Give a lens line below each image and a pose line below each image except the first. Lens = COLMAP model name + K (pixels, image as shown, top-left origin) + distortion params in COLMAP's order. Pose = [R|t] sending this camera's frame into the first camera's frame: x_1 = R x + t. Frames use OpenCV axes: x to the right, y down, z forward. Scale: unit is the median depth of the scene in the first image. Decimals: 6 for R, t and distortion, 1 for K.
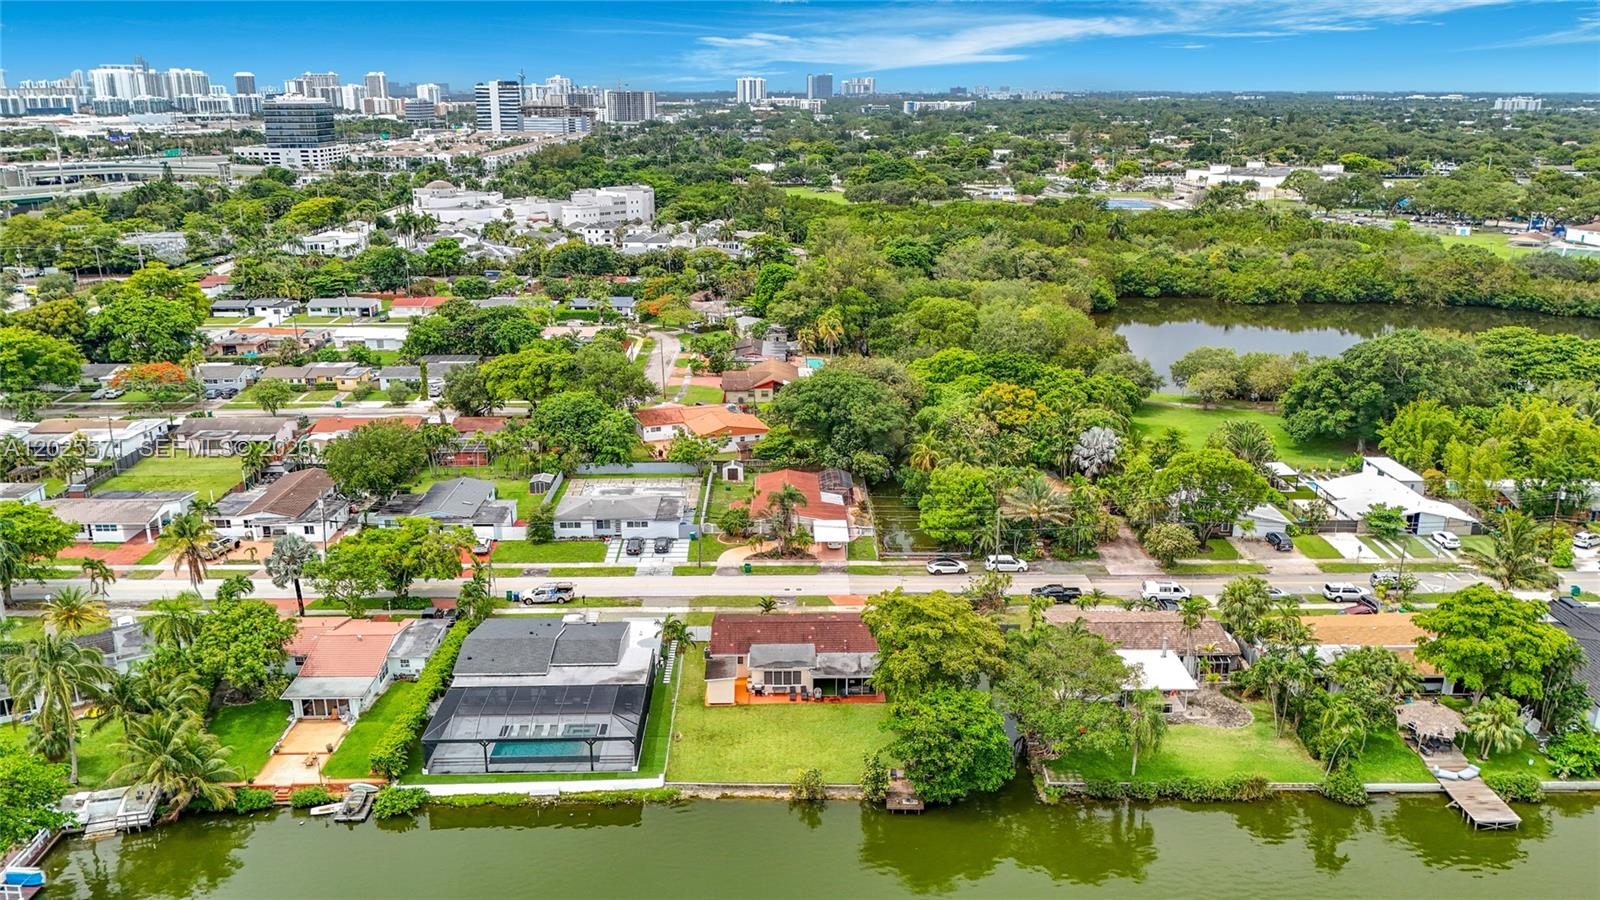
lens RADIAL K [[1208.9, 0, 801.2], [0, 1208.9, 457.1], [0, 0, 1]] dist [0.047832, -0.088684]
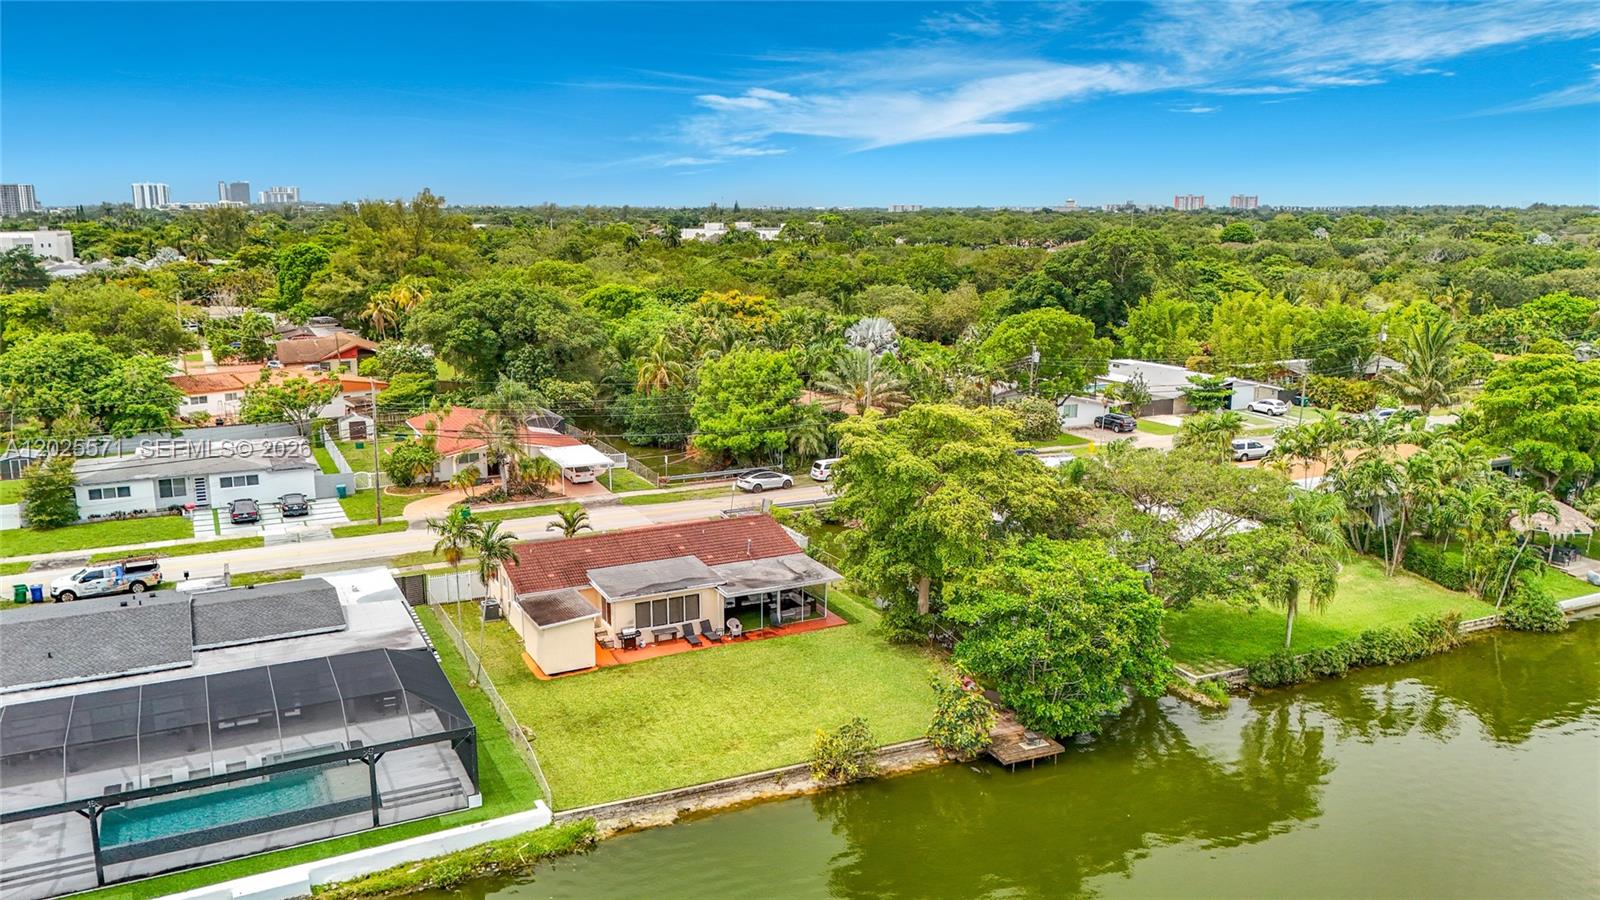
lens RADIAL K [[1208.9, 0, 801.2], [0, 1208.9, 457.1], [0, 0, 1]] dist [0.047832, -0.088684]
pose [[0.901254, -0.084274, 0.425016, -0.139639], [0.123699, 0.990124, -0.065980, 0.116951], [-0.415258, 0.112039, 0.902778, 0.352716]]
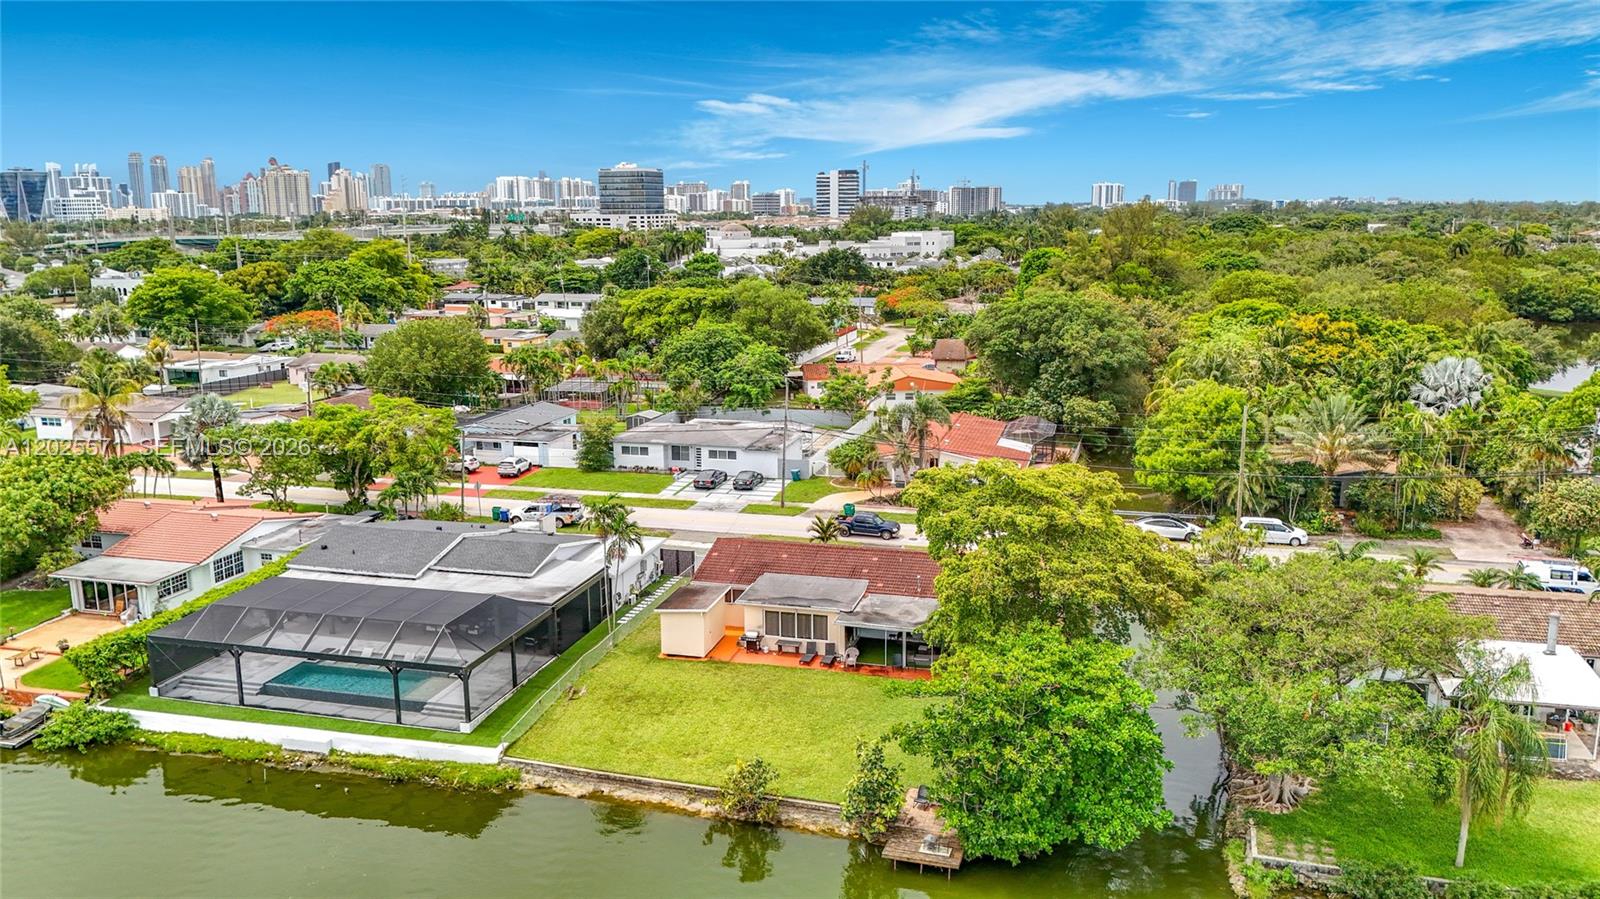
lens RADIAL K [[1229.1, 0, 803.6], [0, 1229.1, 449.7], [0, 0, 1]] dist [0.026678, -0.077552]
pose [[0.960544, 0.050340, -0.273536, 0.105511], [-0.077427, 0.993005, -0.089145, 0.113016], [0.267135, 0.106806, 0.957722, 0.327692]]
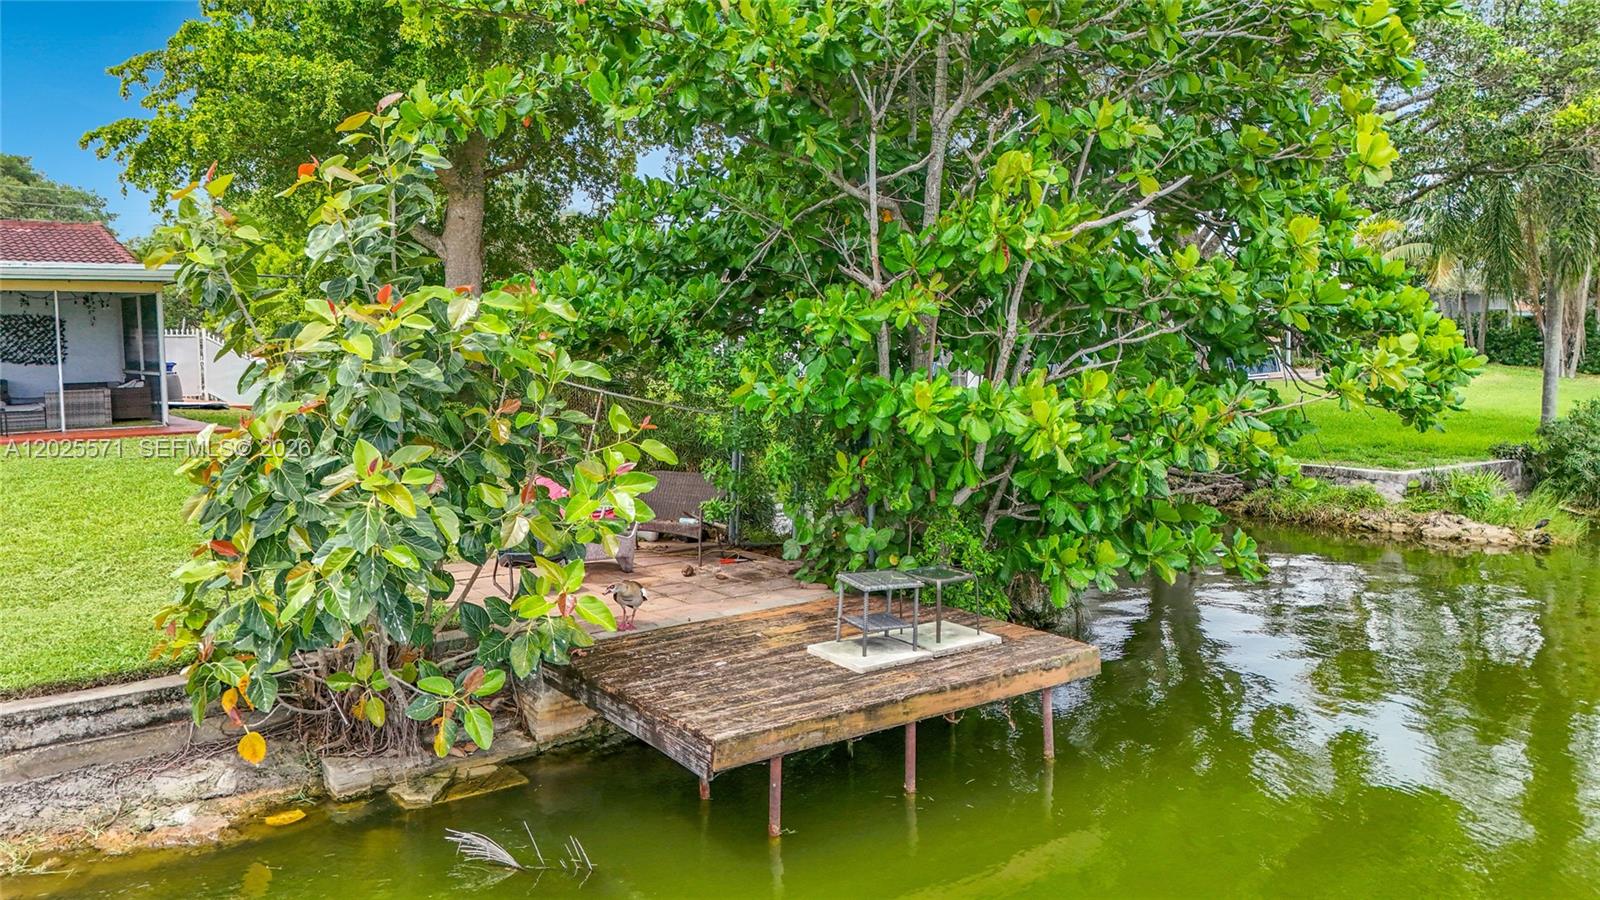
lens RADIAL K [[1192.1, 0, 808.9], [0, 1192.1, 424.8], [0, 0, 1]] dist [0.084966, -0.062906]
pose [[0.800287, -0.048144, 0.597681, 0.023869], [0.185085, 0.967932, -0.169858, 0.181291], [-0.570337, 0.246557, 0.783534, 0.602116]]
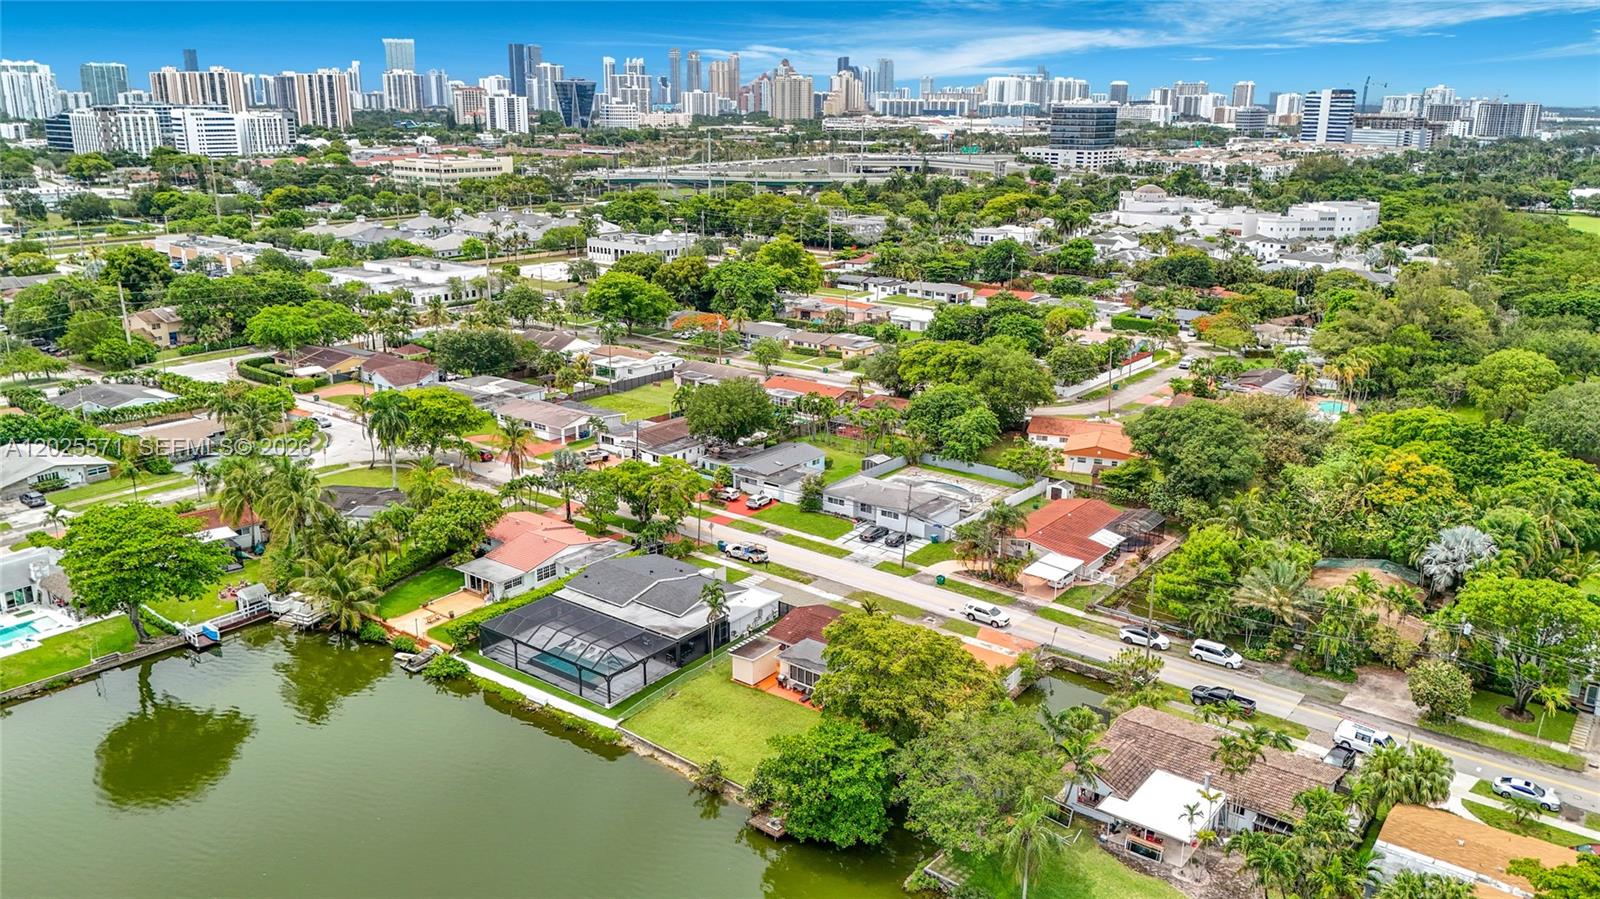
lens RADIAL K [[1218.3, 0, 800.0], [0, 1218.3, 449.5], [0, 0, 1]] dist [0.109894, -0.291213]
pose [[0.779601, 0.182334, -0.599147, 0.396904], [-0.192105, 0.980184, 0.048328, -0.031068], [0.596086, 0.077422, 0.799179, 0.152426]]
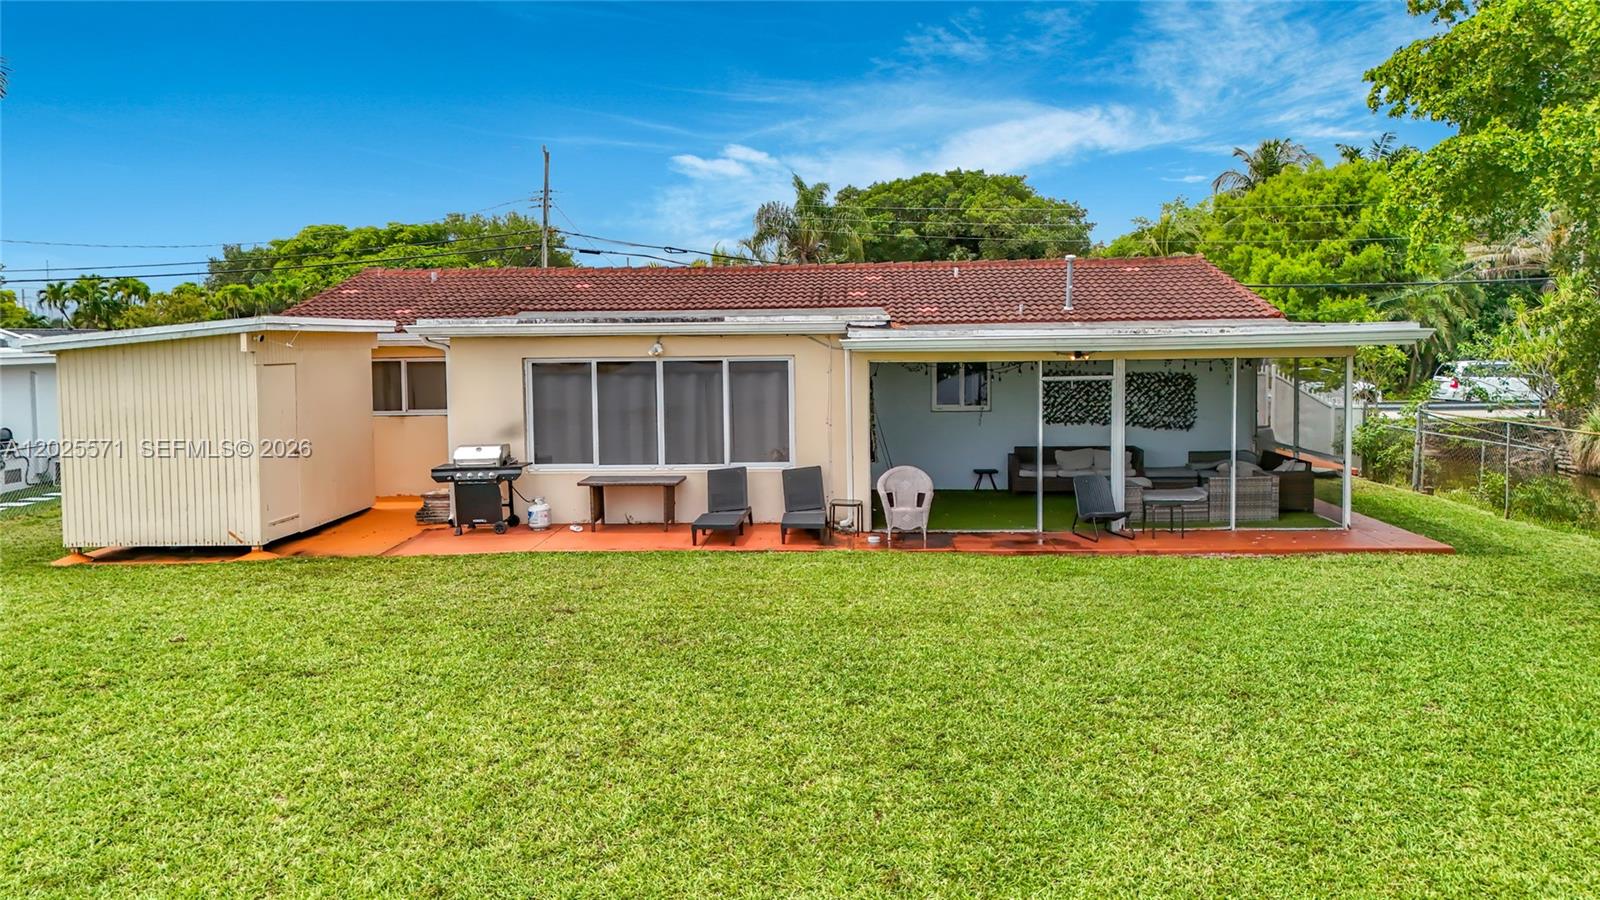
lens RADIAL K [[1219.0, 0, 802.5], [0, 1219.0, 423.5], [0, 0, 1]] dist [0.054886, -0.073759]
pose [[0.997999, -0.003751, -0.063111, 0.008025], [-0.010610, 0.974143, -0.225685, 0.161078], [0.062326, 0.225903, 0.972154, 0.641006]]
